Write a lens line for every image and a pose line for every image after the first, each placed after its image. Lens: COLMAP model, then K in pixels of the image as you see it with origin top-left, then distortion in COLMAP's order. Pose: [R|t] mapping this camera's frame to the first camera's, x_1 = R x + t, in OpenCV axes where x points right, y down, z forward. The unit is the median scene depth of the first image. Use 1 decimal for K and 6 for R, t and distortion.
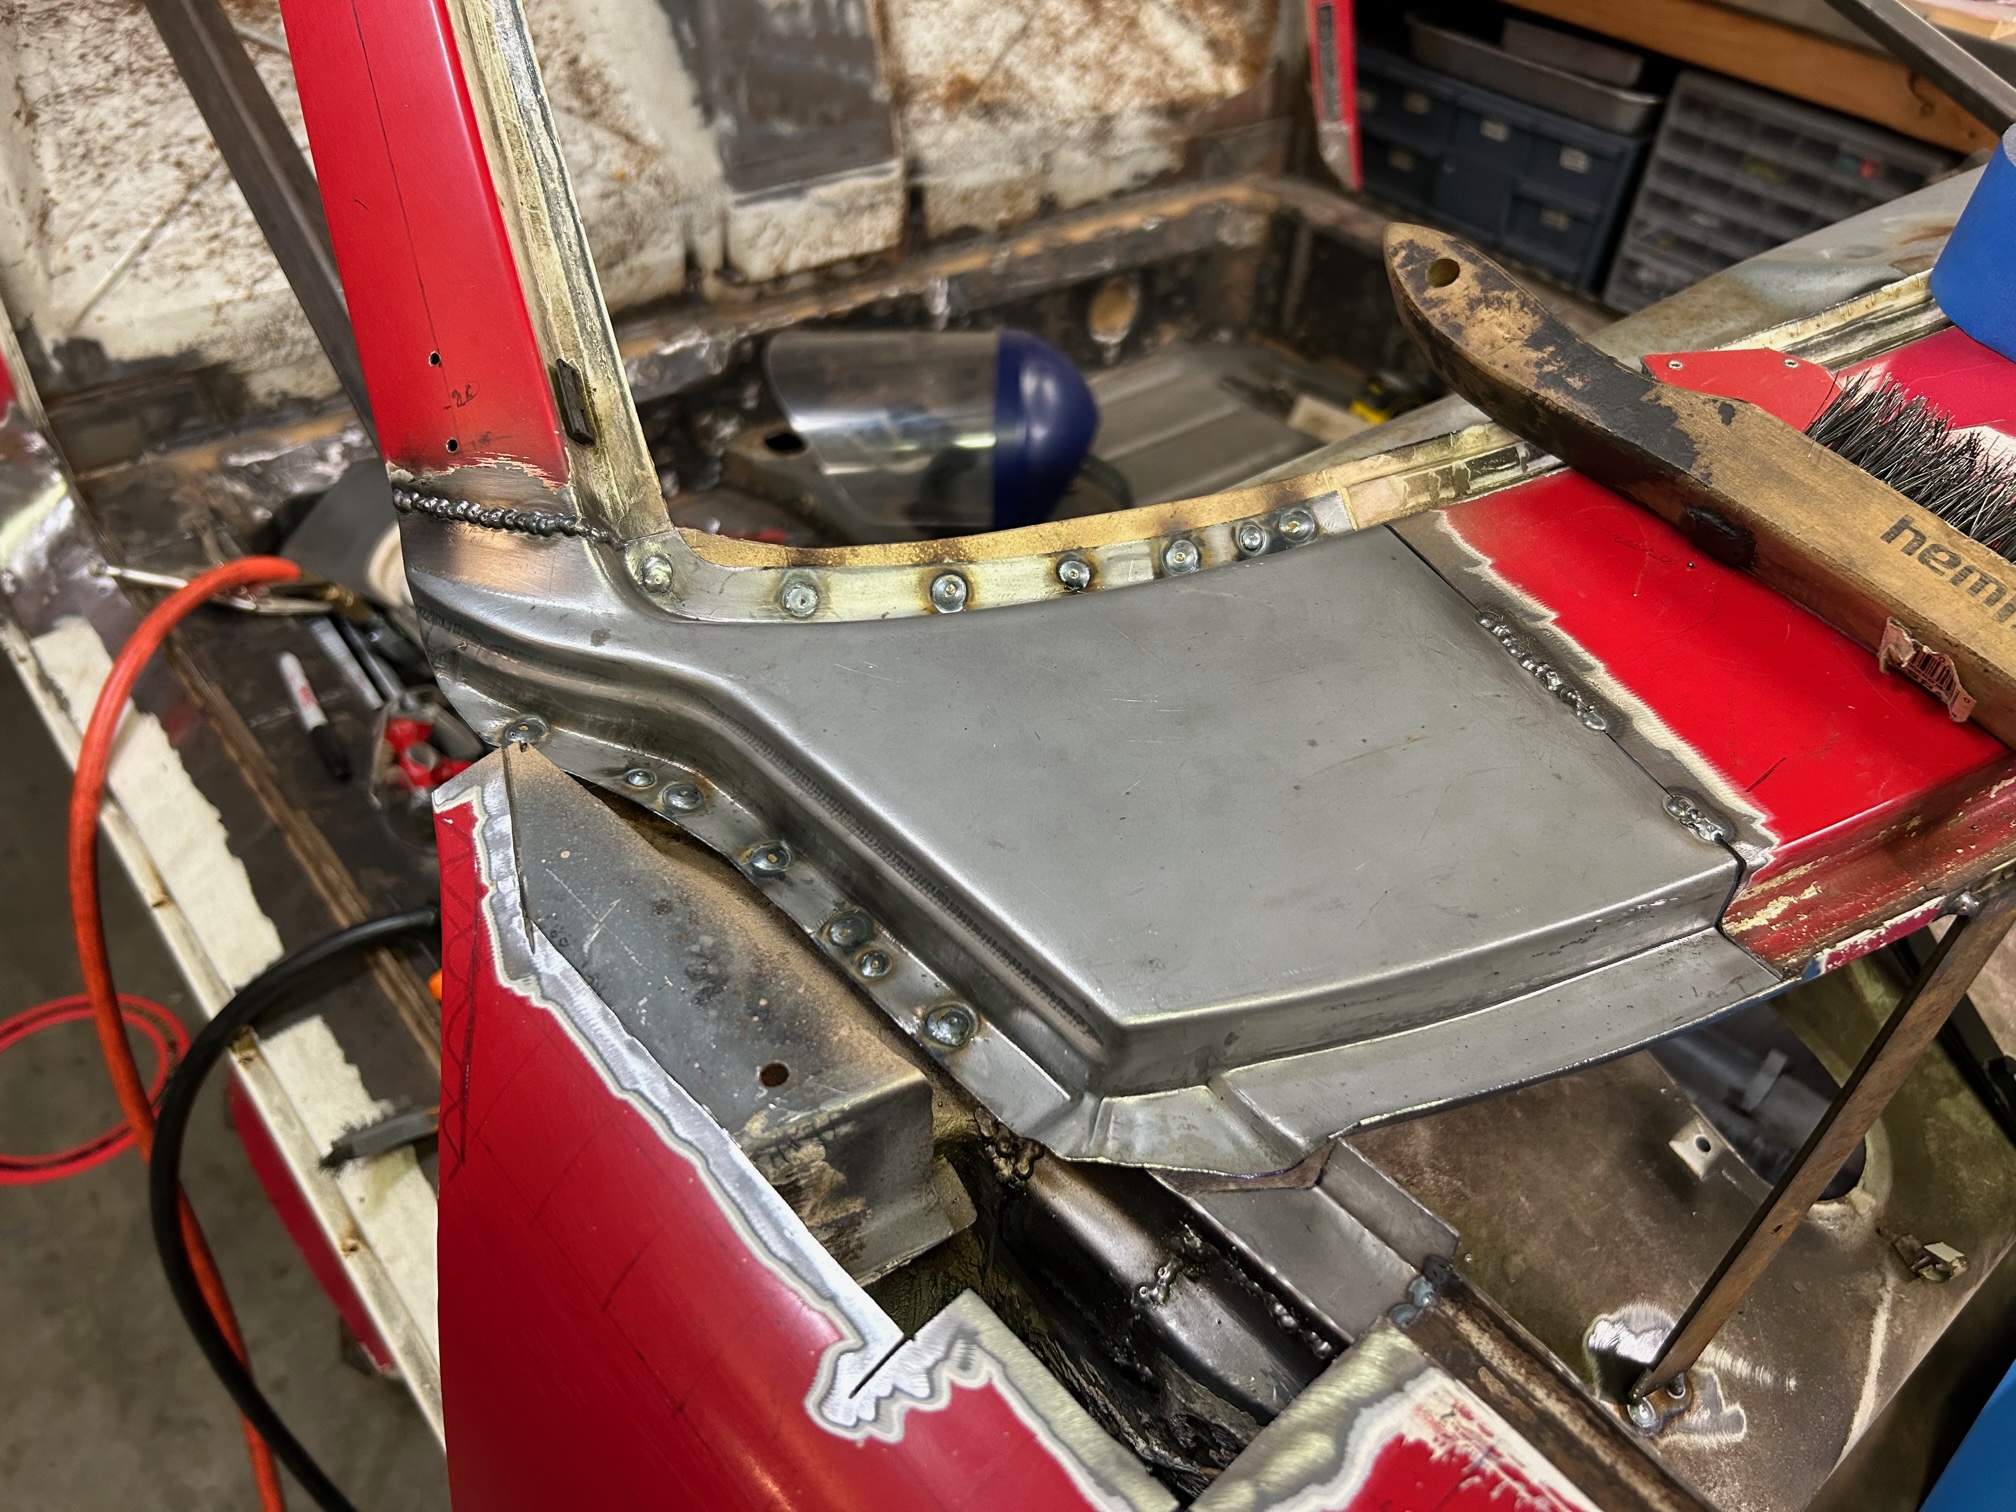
lens RADIAL K [[1542.9, 0, 1021.7], [0, 1542.9, 752.1], [0, 0, 1]] dist [0.025979, -0.035678]
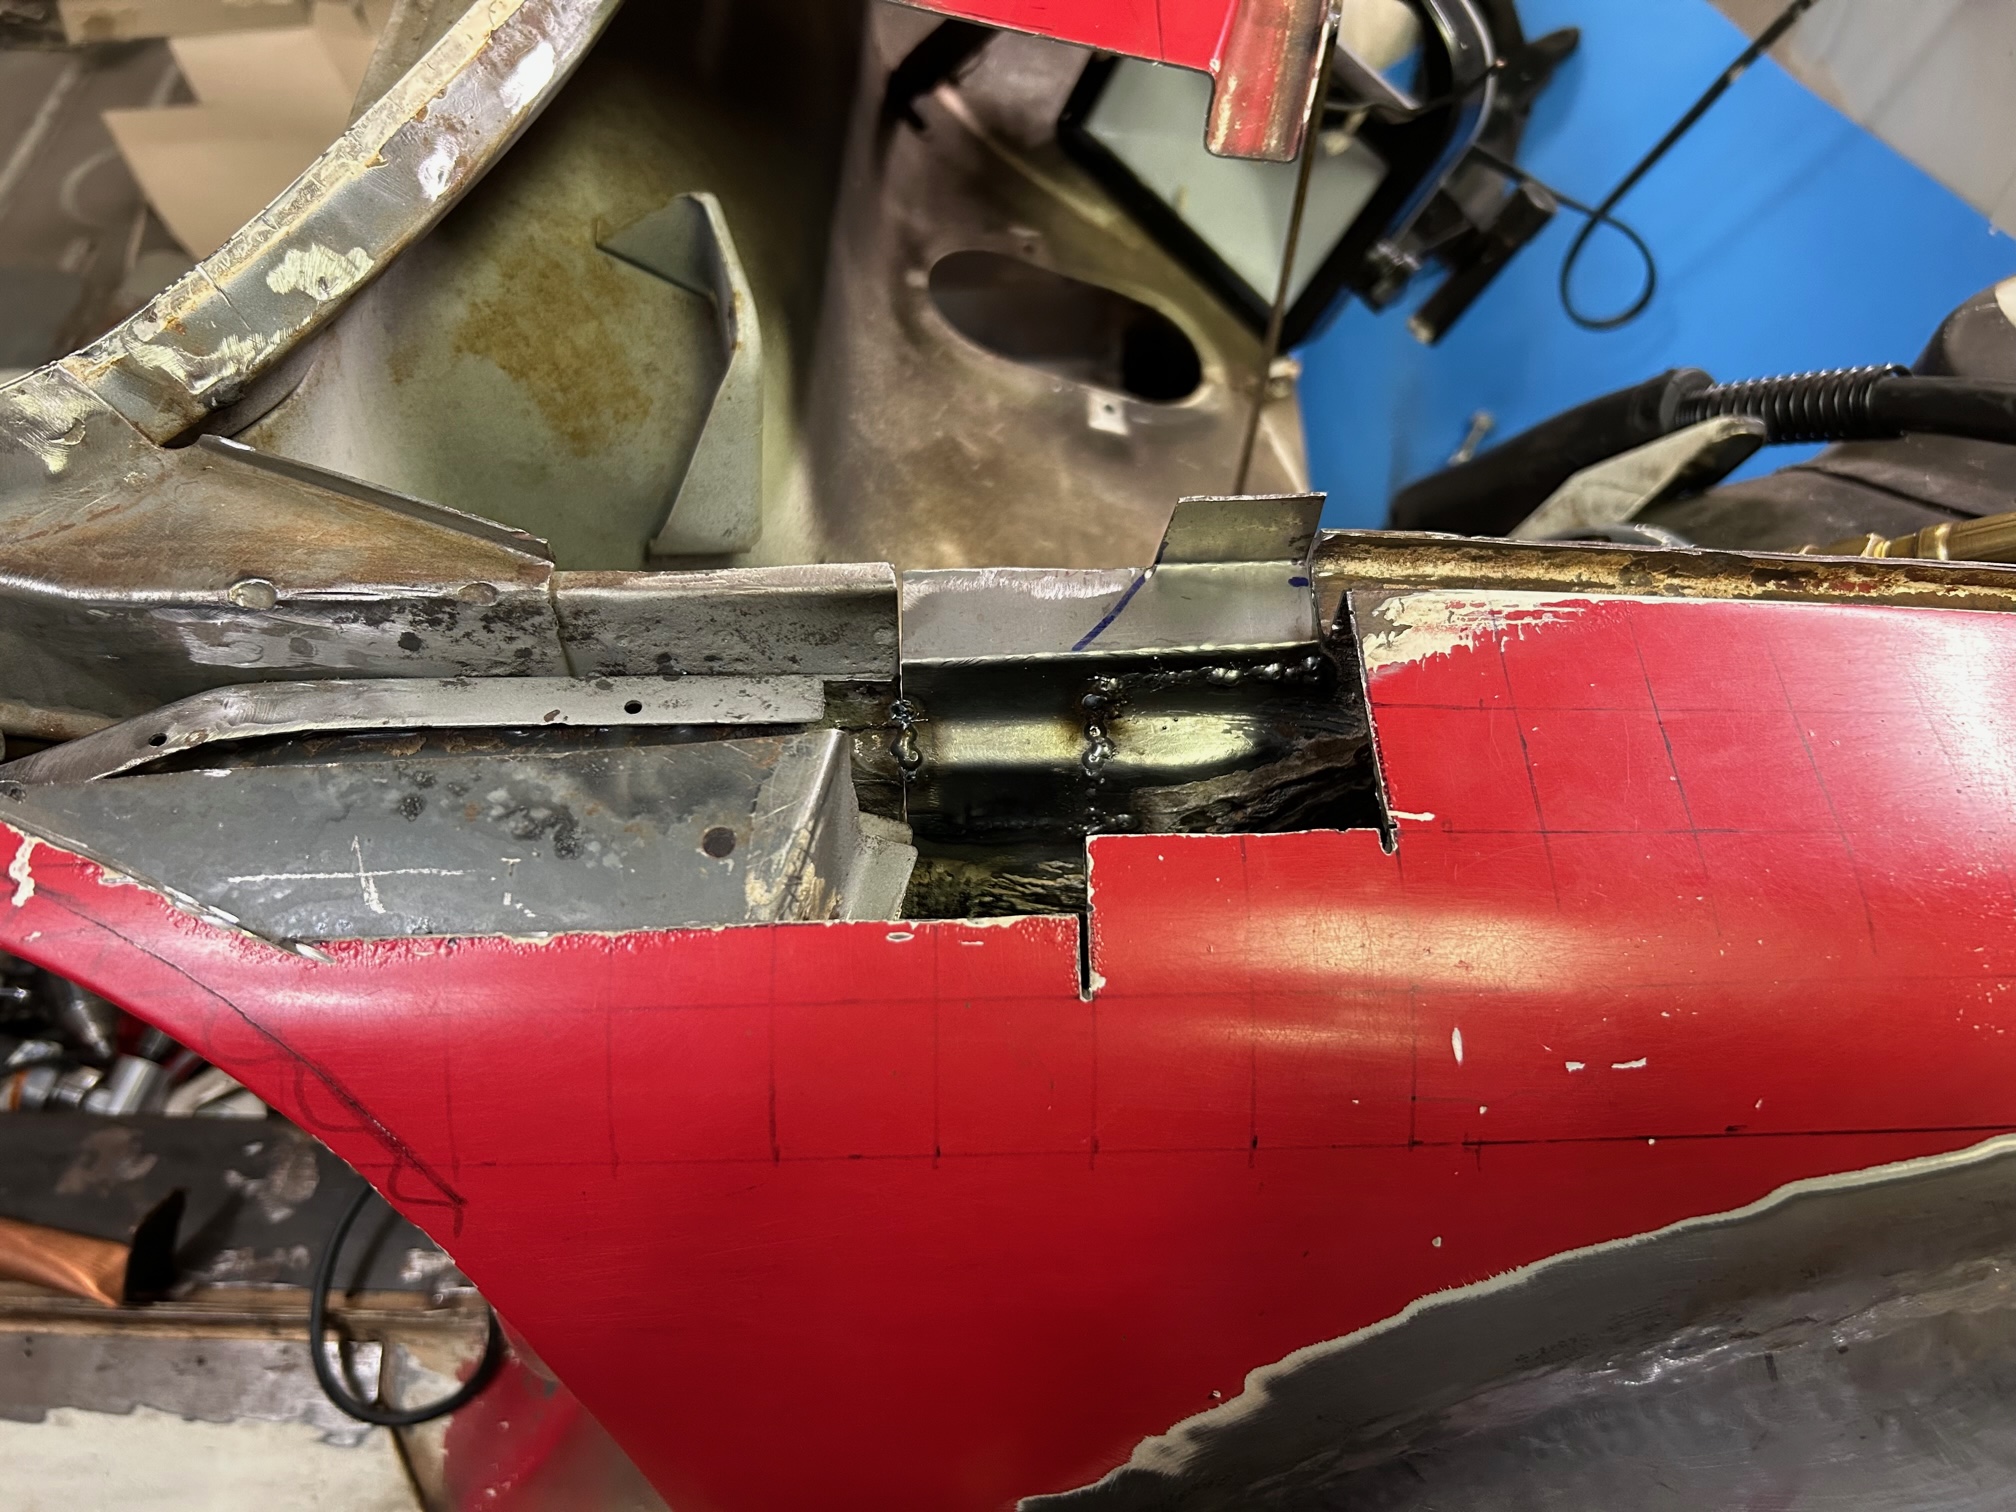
lens RADIAL K [[1542.9, 0, 1021.7], [0, 1542.9, 752.1], [0, 0, 1]] dist [0.025979, -0.035678]
pose [[0.643262, -0.650831, 0.403278, -0.089864], [0.500939, 0.756089, 0.421176, -0.023936], [-0.579028, -0.068909, 0.812390, 0.058611]]
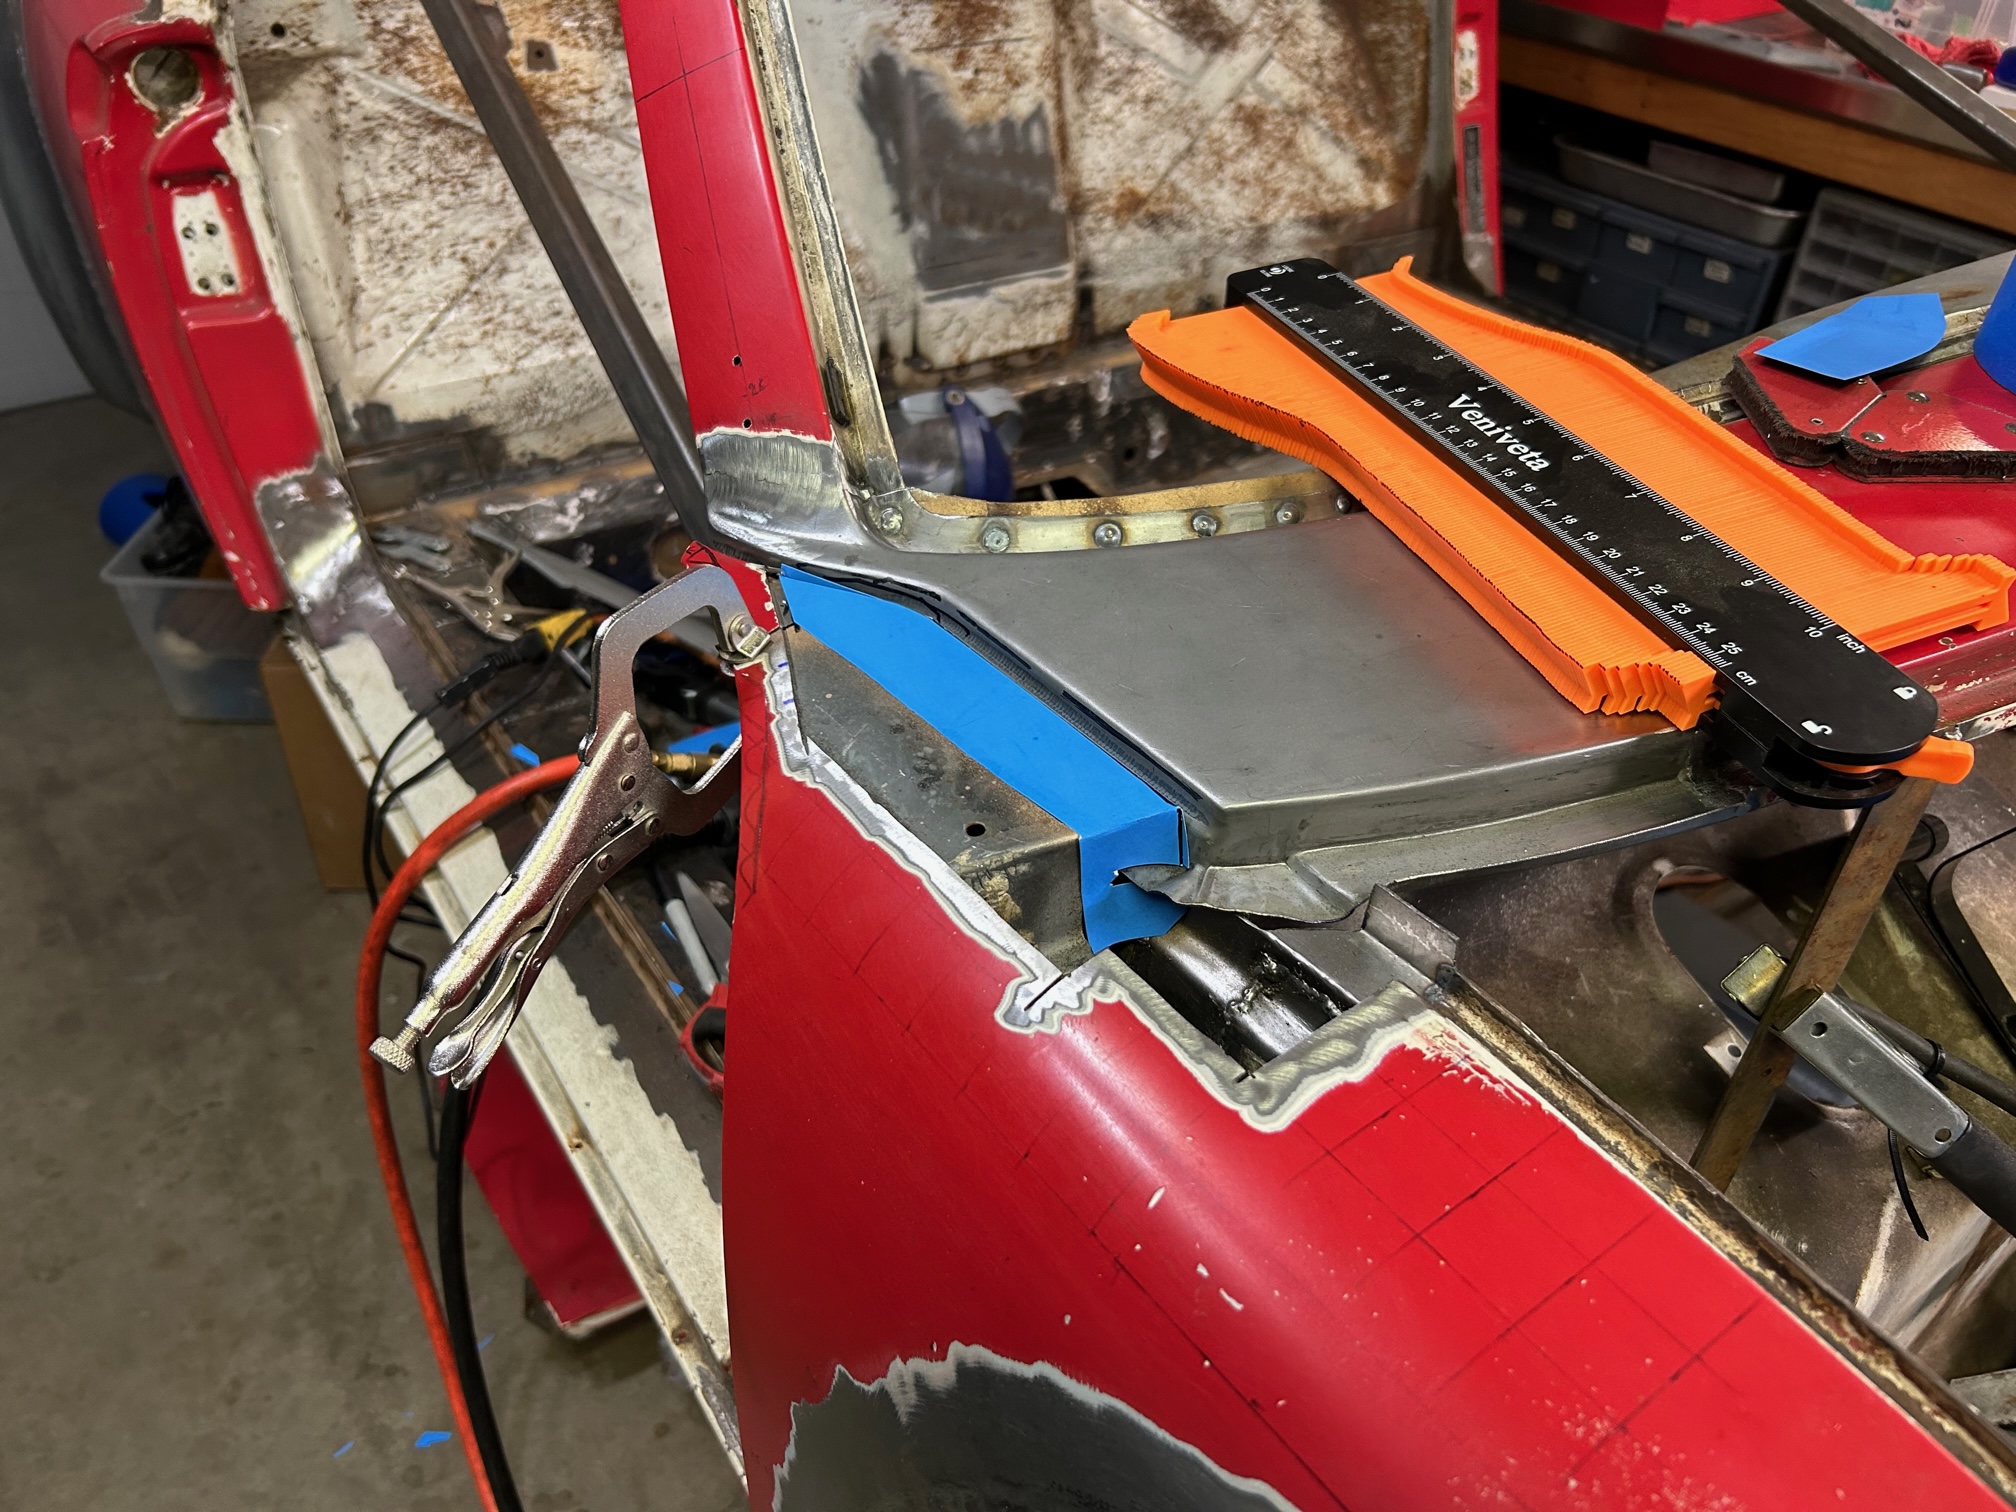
lens RADIAL K [[1542.9, 0, 1021.7], [0, 1542.9, 752.1], [0, 0, 1]] dist [0.025979, -0.035678]
pose [[0.994806, 0.033621, -0.096077, 0.004036], [-0.040425, 0.996744, -0.069769, 0.059165], [0.093418, 0.073291, 0.992926, -0.102192]]
